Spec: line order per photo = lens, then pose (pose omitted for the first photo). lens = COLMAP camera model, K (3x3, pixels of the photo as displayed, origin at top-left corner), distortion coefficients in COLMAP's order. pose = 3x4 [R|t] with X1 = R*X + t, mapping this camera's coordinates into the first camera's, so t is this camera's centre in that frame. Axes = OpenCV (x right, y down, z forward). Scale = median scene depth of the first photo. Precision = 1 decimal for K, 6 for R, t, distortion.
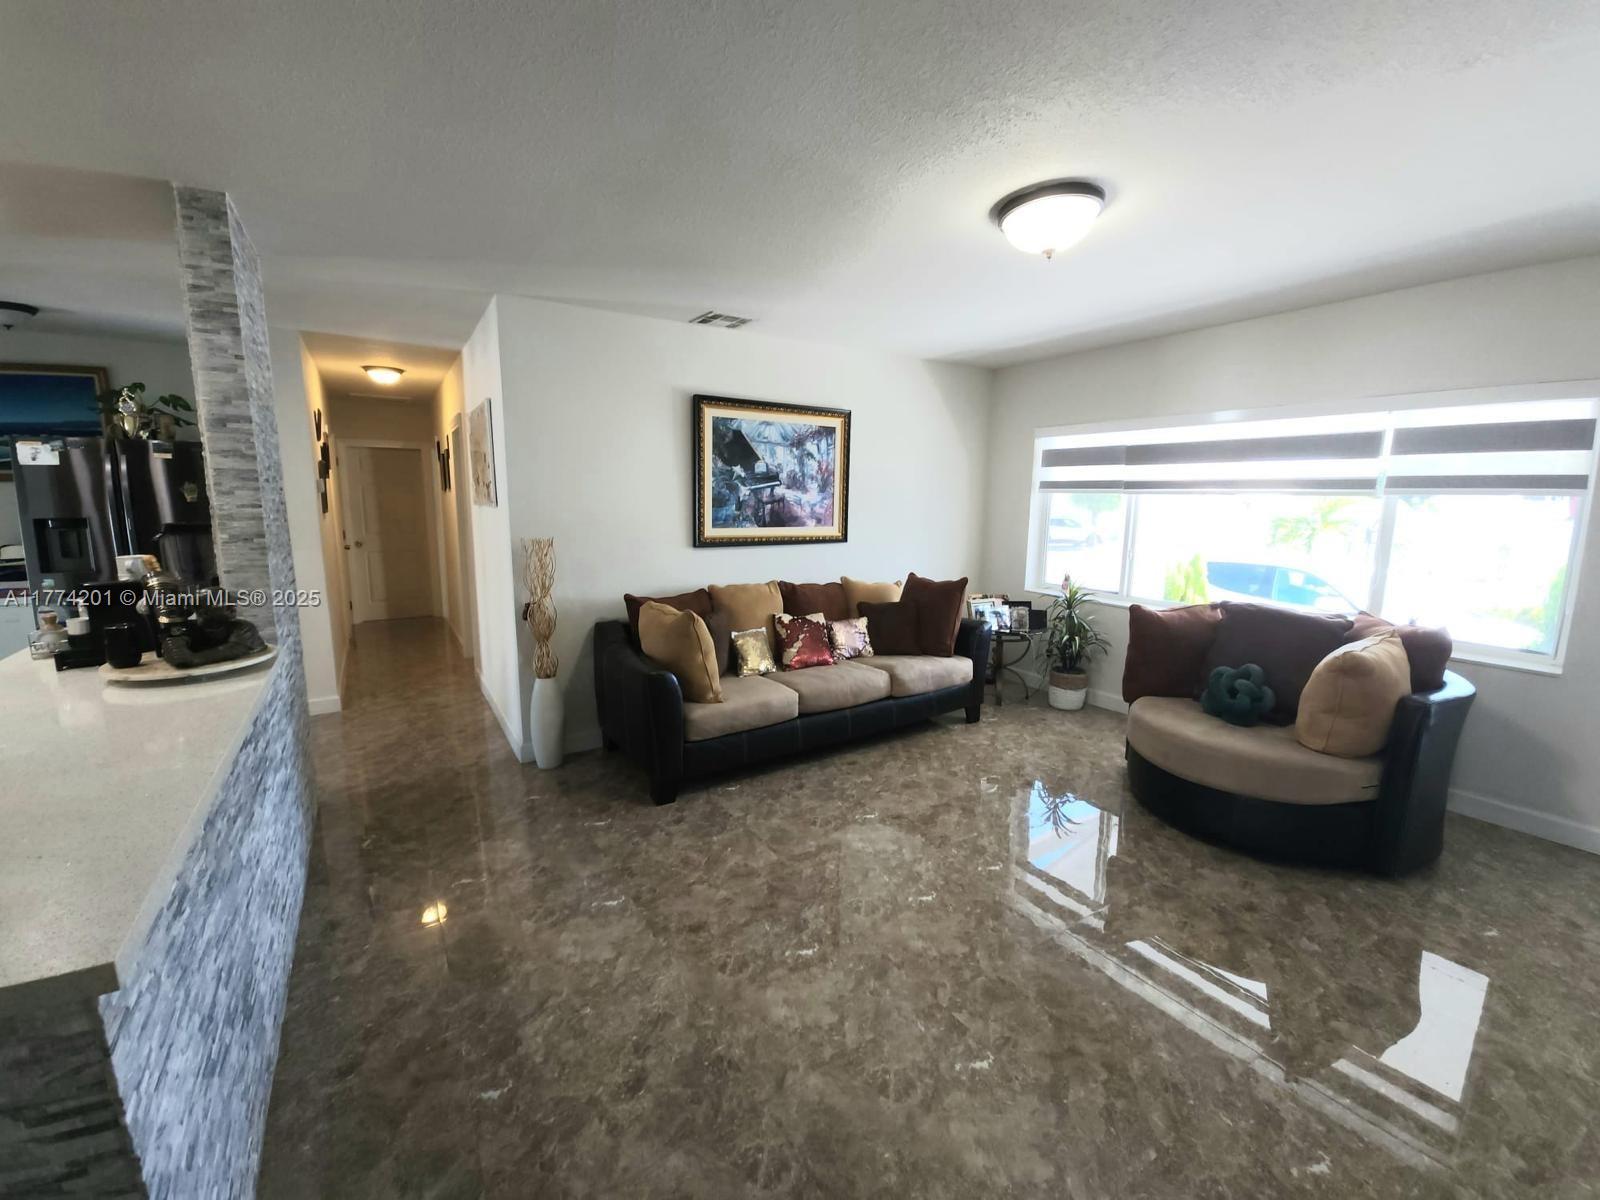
lens RADIAL K [[630.7, 0, 800.0], [0, 630.7, 600.0], [0, 0, 1]] dist [0.001405, -0.008040]
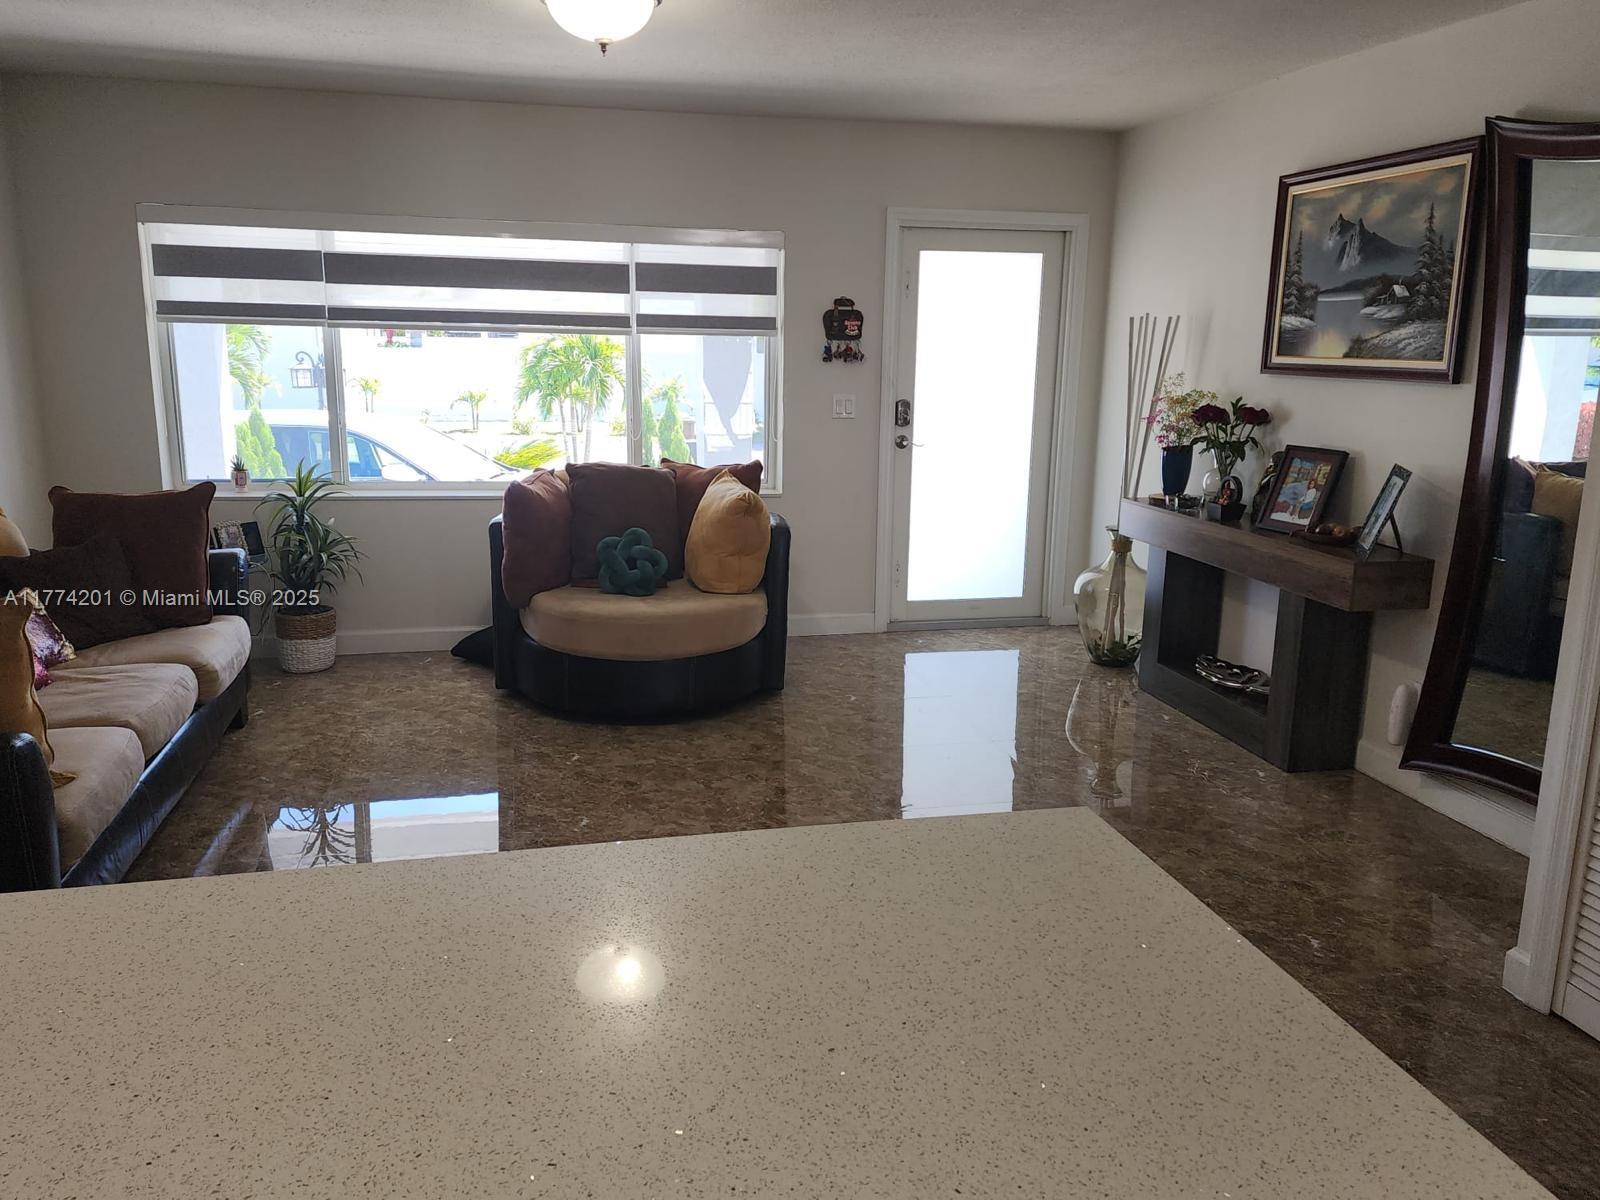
lens RADIAL K [[1194.5, 0, 800.0], [0, 1194.5, 600.0], [0, 0, 1]] dist [0.004339, -0.000019]
pose [[0.338601, -0.209952, 0.917207, -0.918974], [0.134722, 0.975562, 0.173575, -0.071746], [-0.931235, 0.064795, 0.358612, 0.193917]]
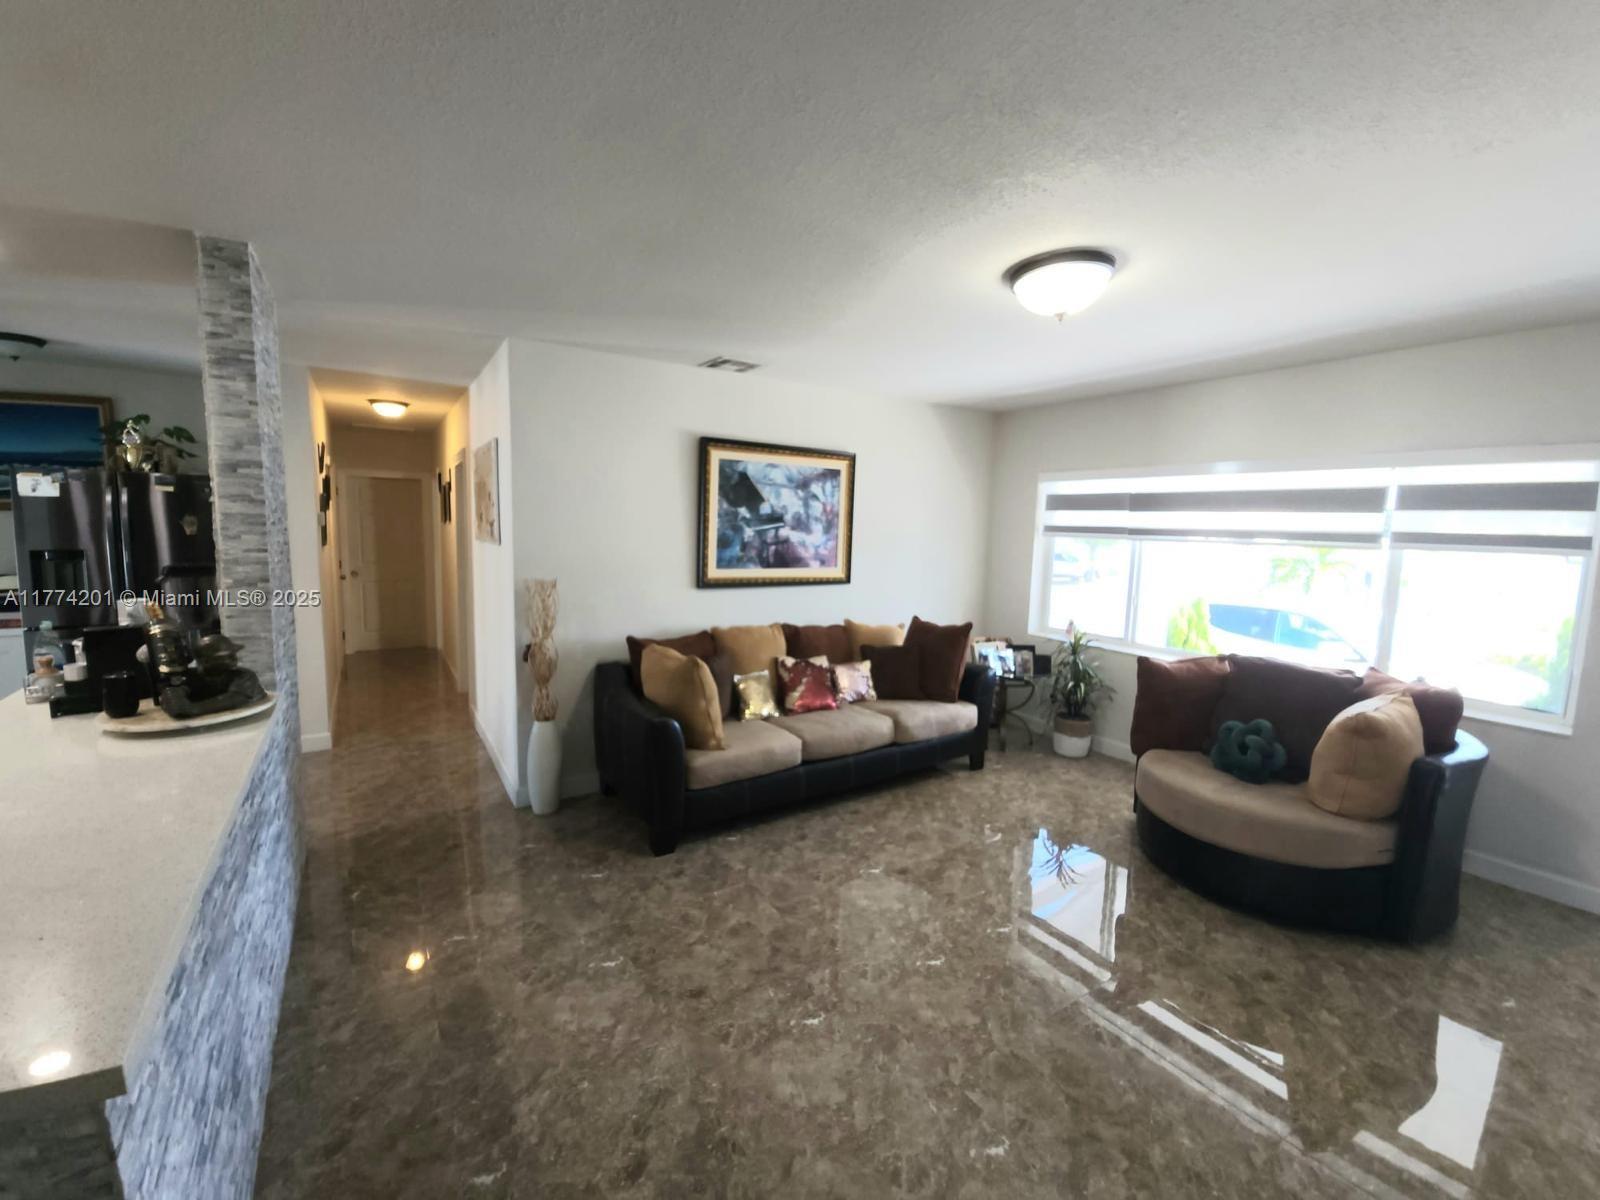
lens RADIAL K [[636.0, 0, 800.0], [0, 636.0, 600.0], [0, 0, 1]] dist [0.006384, -0.011623]
pose [[0.999859, 0.015479, 0.006565, -0.020464], [-0.015159, 0.998811, -0.046344, -0.033201], [-0.007274, 0.046238, 0.998904, -0.001569]]
